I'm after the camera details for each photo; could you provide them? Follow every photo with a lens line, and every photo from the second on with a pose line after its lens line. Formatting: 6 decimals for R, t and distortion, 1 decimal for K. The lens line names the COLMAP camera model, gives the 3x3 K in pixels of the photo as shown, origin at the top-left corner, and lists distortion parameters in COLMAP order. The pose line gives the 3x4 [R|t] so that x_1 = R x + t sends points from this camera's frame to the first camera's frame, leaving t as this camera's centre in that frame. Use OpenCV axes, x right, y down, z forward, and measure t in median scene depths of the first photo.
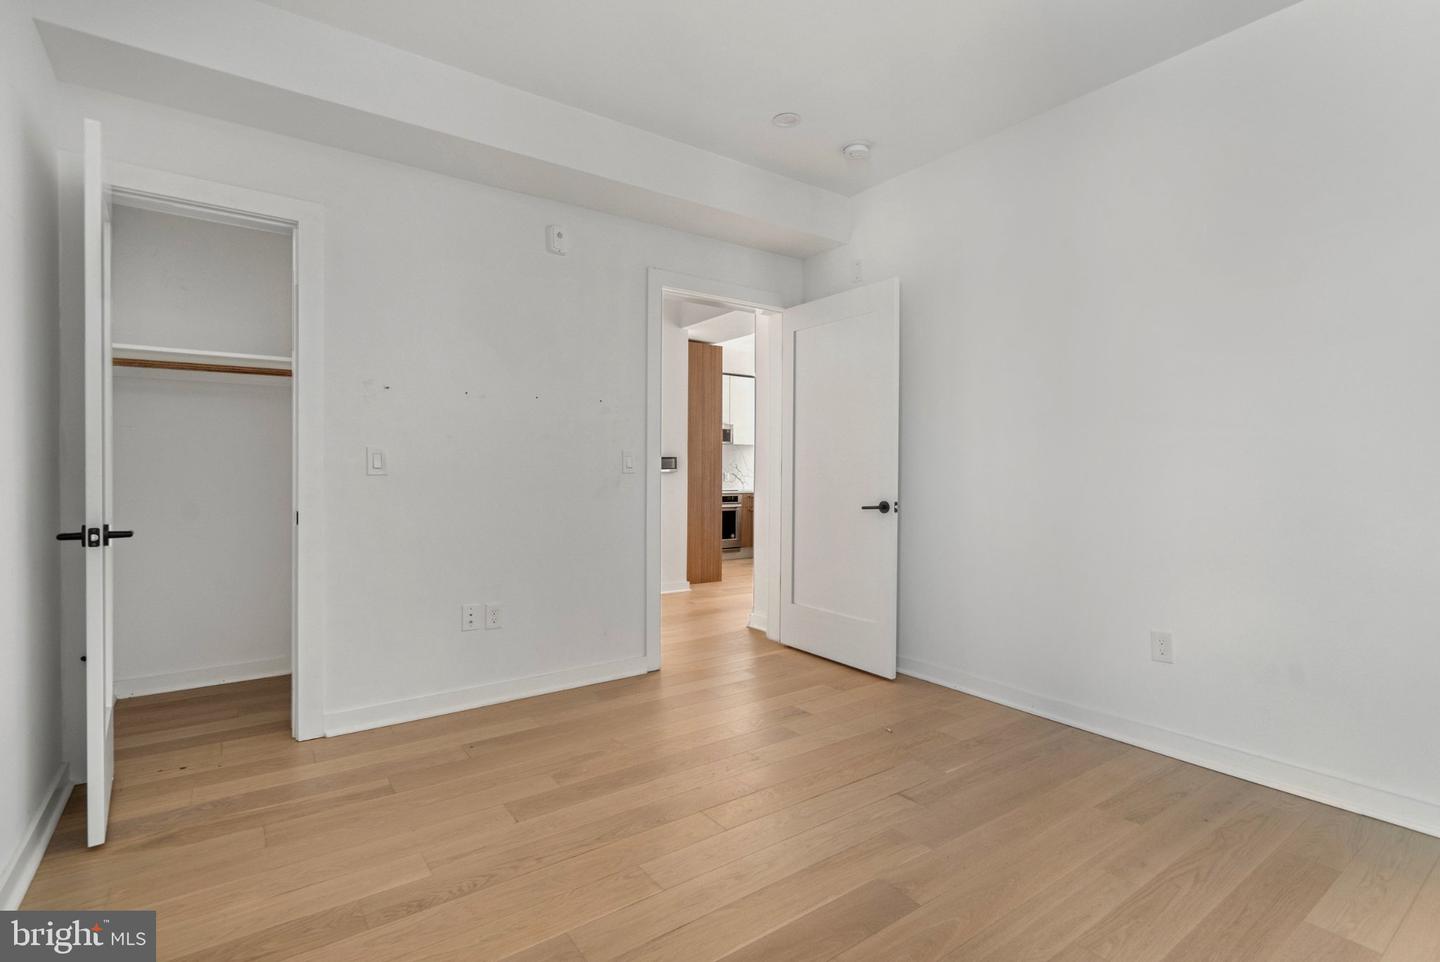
lens RADIAL K [[666.1, 0, 720.0], [0, 666.1, 476.3], [0, 0, 1]] dist [-0.005345, 0.004249]
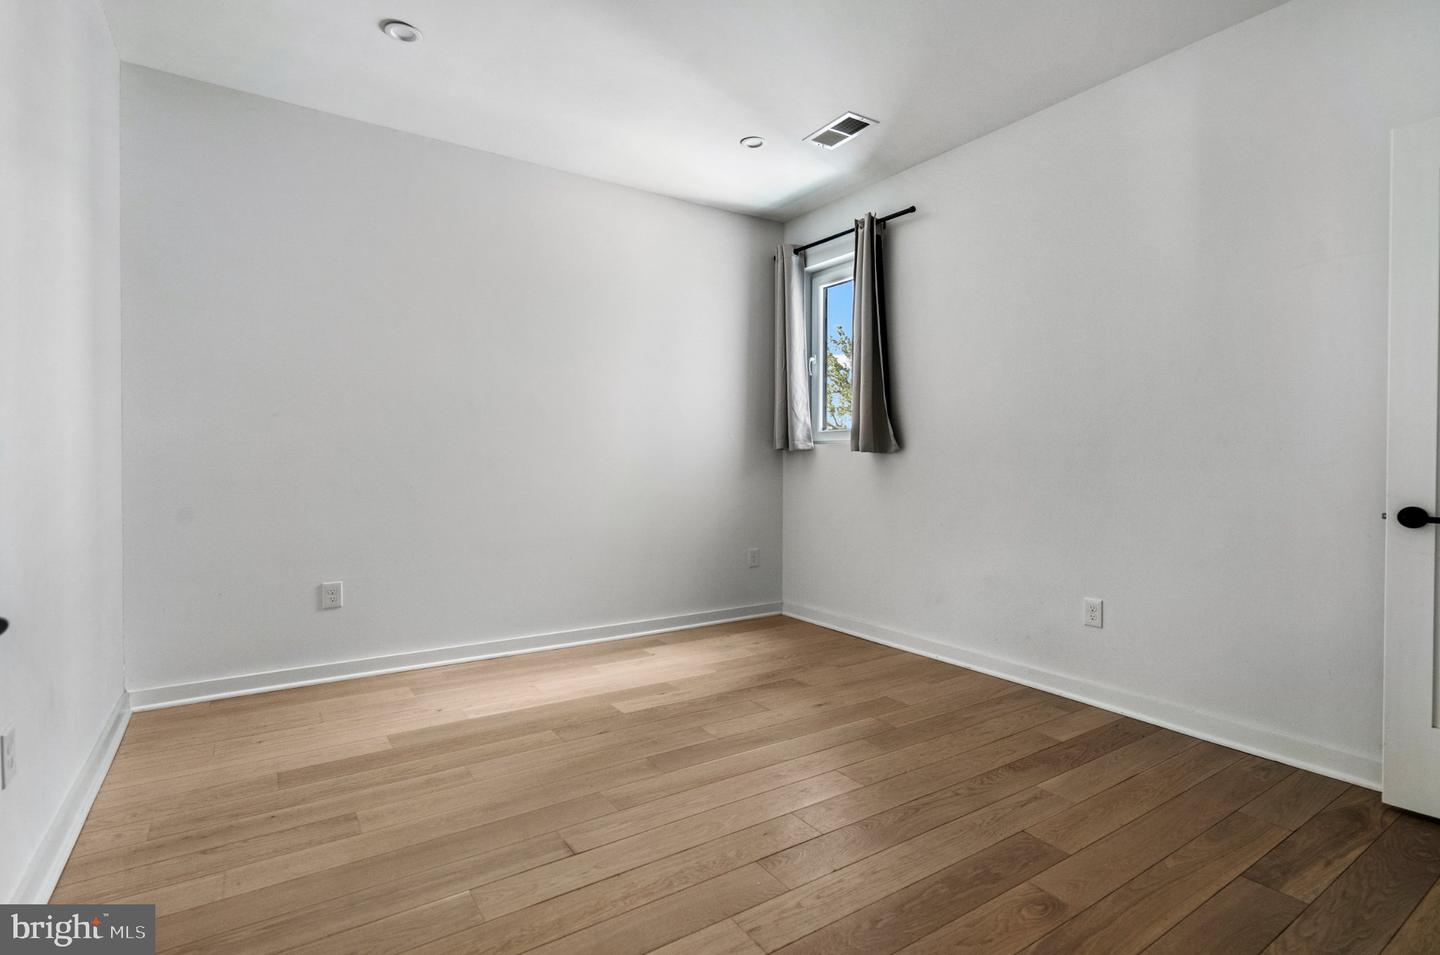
lens RADIAL K [[666.1, 0, 716.7], [0, 666.1, 473.2], [0, 0, 1]] dist [-0.005345, 0.004249]
pose [[-0.998809, -0.006447, 0.048357, 0.071944], [-0.005542, 0.999807, 0.018825, 0.016336], [-0.048469, 0.018535, -0.998653, 1.908290]]
